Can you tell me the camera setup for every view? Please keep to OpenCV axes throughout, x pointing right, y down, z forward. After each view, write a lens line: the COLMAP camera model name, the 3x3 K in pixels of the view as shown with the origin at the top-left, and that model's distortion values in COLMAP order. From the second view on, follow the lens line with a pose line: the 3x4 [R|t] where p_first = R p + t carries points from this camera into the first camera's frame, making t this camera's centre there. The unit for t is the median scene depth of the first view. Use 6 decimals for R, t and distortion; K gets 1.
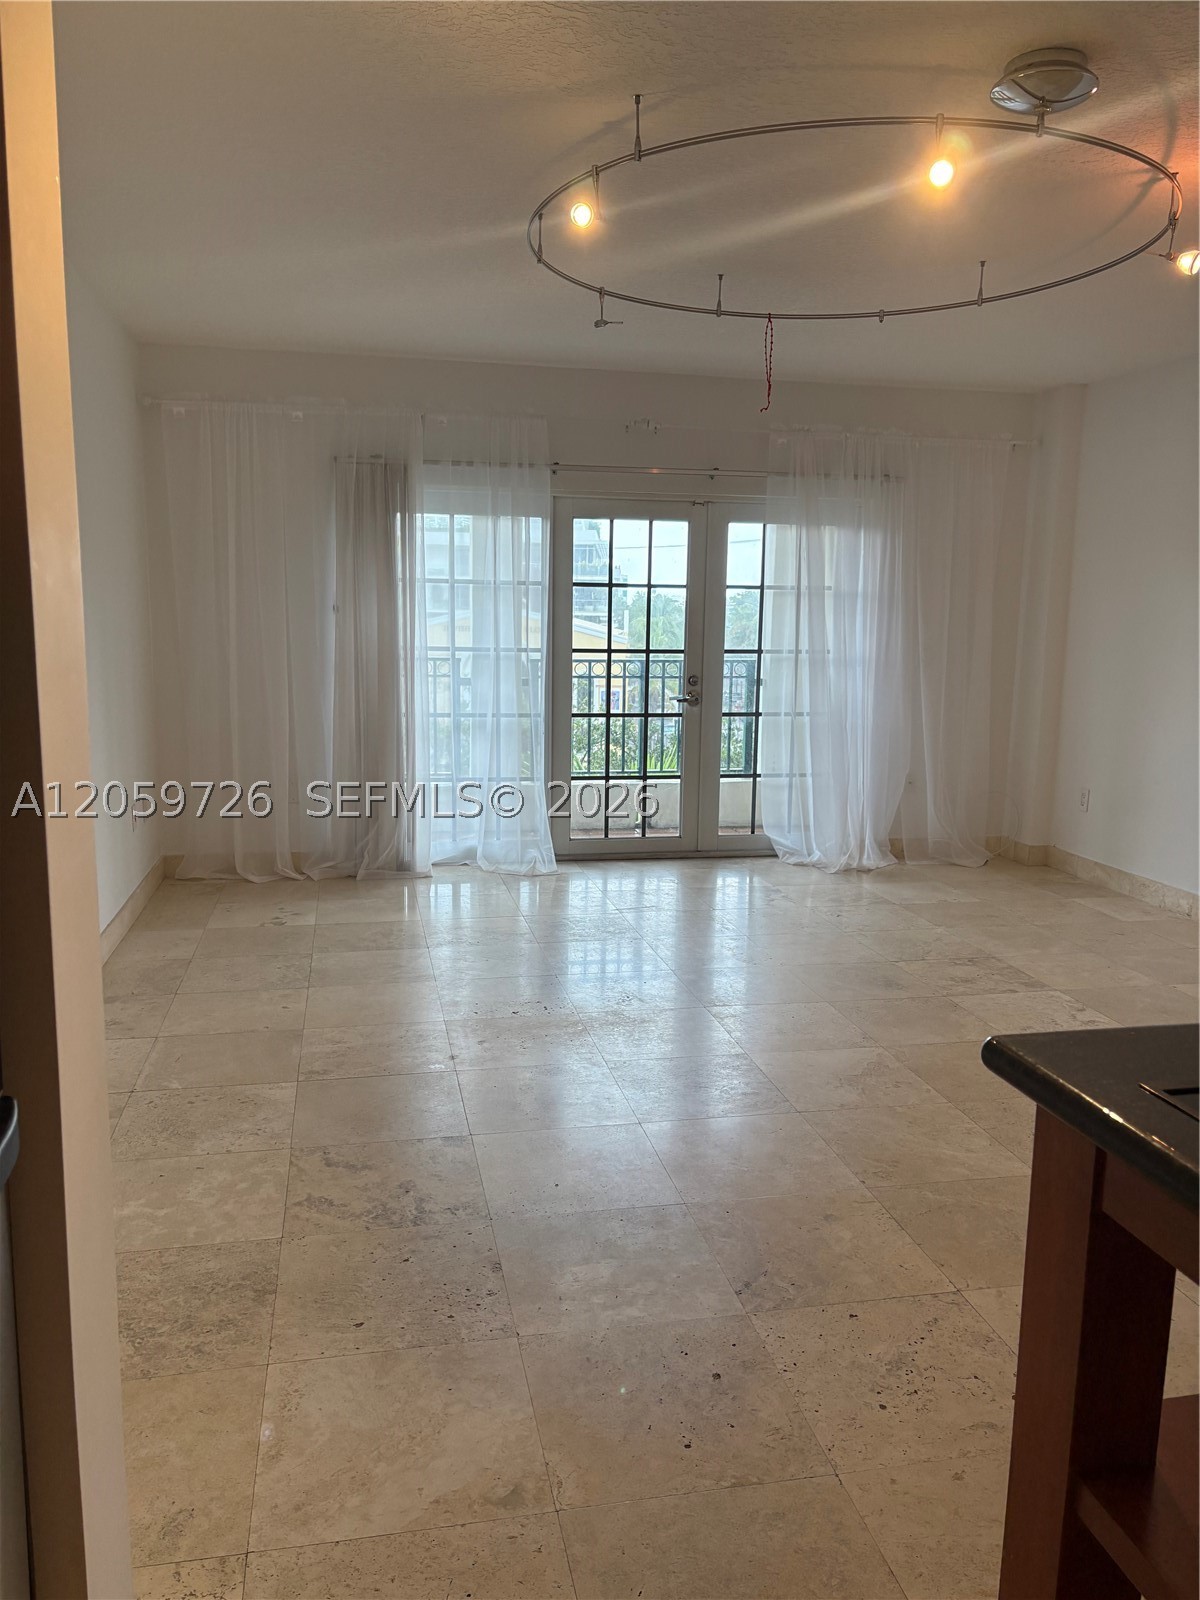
lens RADIAL K [[1237.1, 0, 600.0], [0, 1237.1, 800.0], [0, 0, 1]] dist [0.058416, -0.000975]
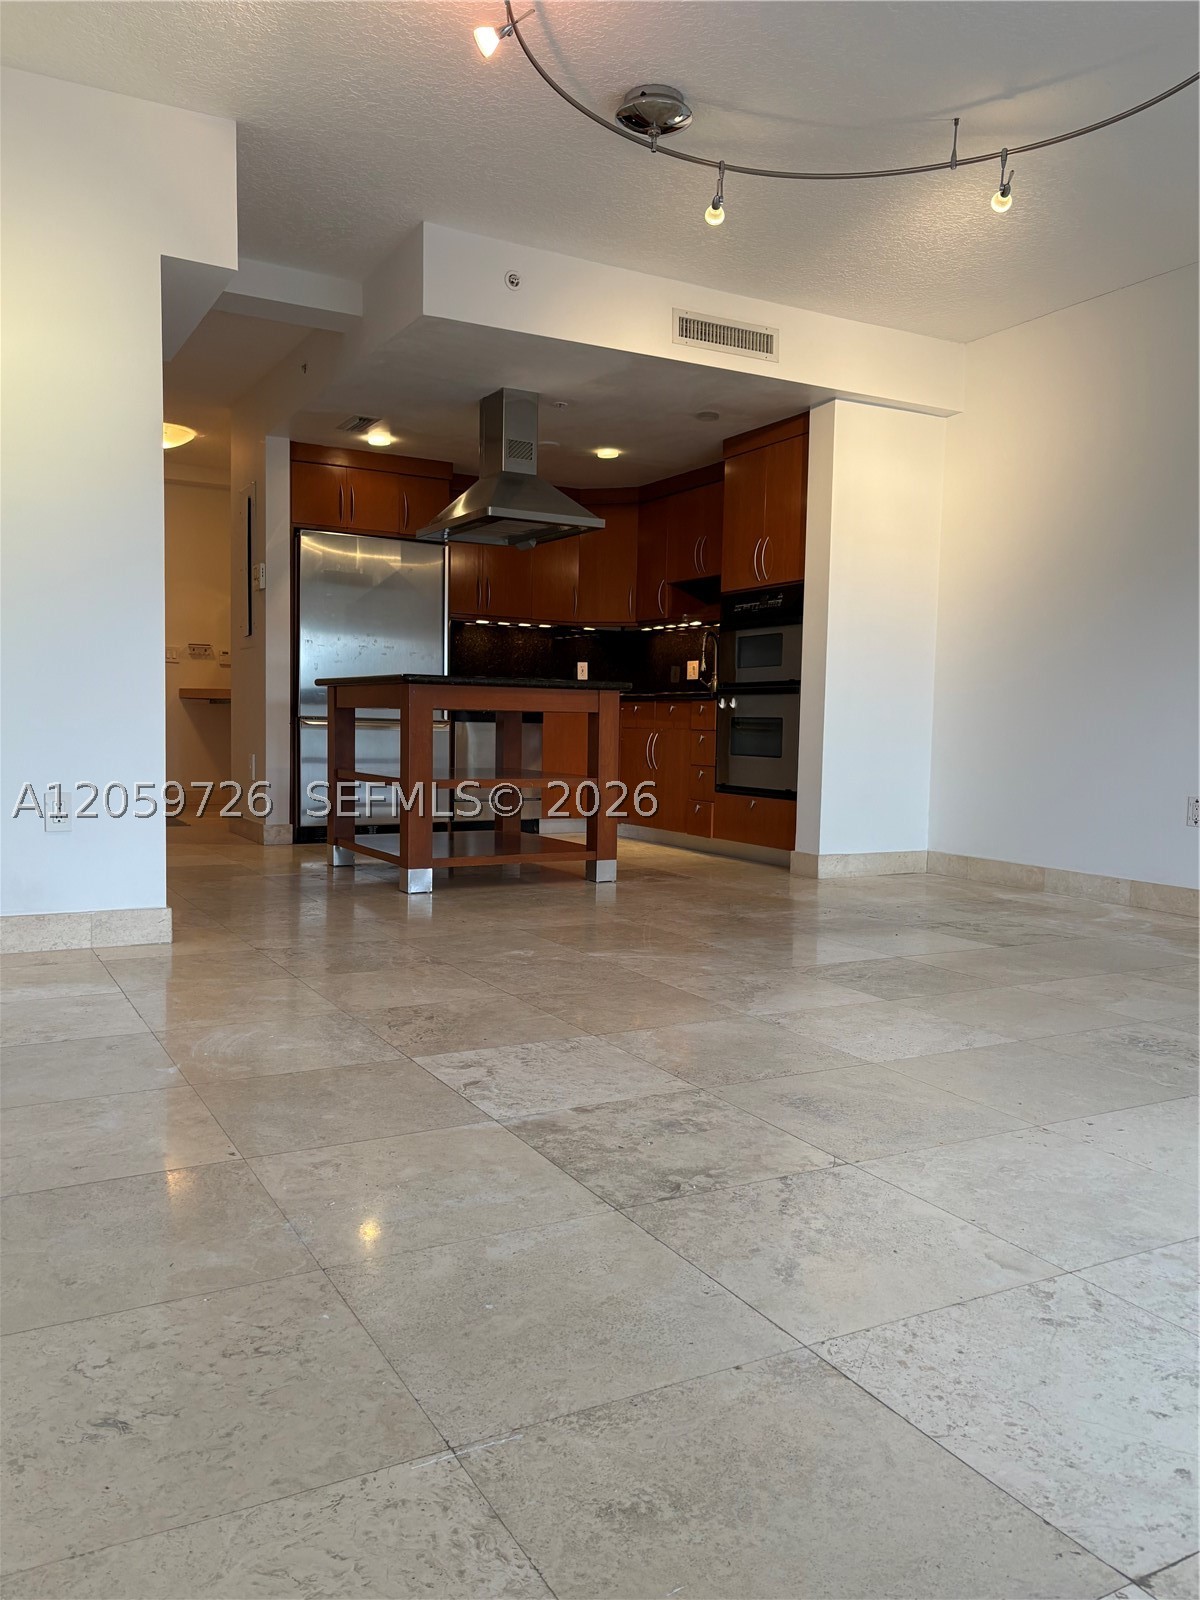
lens RADIAL K [[1237.1, 0, 600.0], [0, 1237.1, 800.0], [0, 0, 1]] dist [0.058416, -0.000975]
pose [[-0.956255, -0.021177, -0.291766, 0.466970], [-0.086875, 0.972938, 0.214113, -0.077127], [0.279336, 0.230094, -0.932217, 1.421825]]
